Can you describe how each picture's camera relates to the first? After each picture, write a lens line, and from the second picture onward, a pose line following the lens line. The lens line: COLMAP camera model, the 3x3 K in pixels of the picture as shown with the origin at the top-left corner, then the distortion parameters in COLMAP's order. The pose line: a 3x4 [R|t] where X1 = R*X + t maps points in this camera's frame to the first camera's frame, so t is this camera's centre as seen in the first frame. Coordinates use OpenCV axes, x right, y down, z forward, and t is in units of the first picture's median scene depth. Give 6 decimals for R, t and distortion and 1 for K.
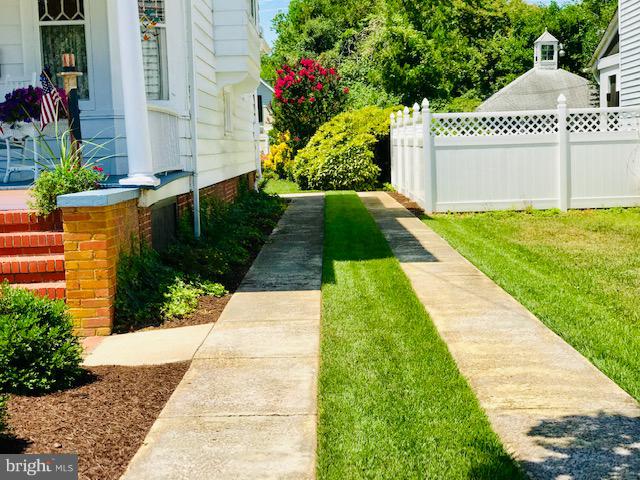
lens RADIAL K [[1034.0, 0, 320.0], [0, 1034.0, 240.0], [0, 0, 1]] dist [0.017716, 0.049431]
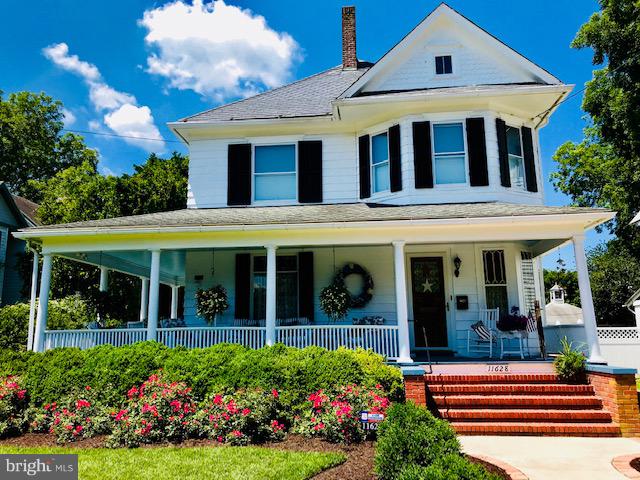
lens RADIAL K [[532.6, 0, 320.0], [0, 532.6, 240.0], [0, 0, 1]] dist [0.008723, 0.002117]
pose [[0.995738, 0.005699, -0.092052, -0.173383], [-0.030307, 0.962880, -0.268224, 0.004178], [0.087107, 0.269871, 0.958948, -0.047080]]
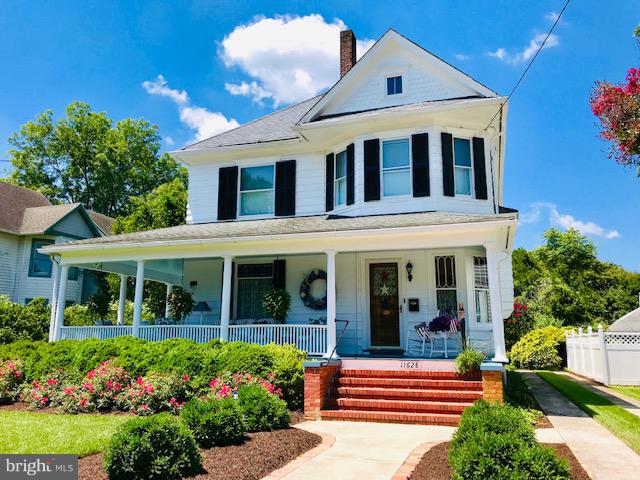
lens RADIAL K [[532.6, 0, 320.0], [0, 532.6, 240.0], [0, 0, 1]] dist [0.008723, 0.002117]
pose [[0.954163, -0.016828, -0.298814, -0.053791], [-0.065647, 0.962336, -0.263818, 0.006498], [0.291999, 0.271342, 0.917121, -0.070839]]
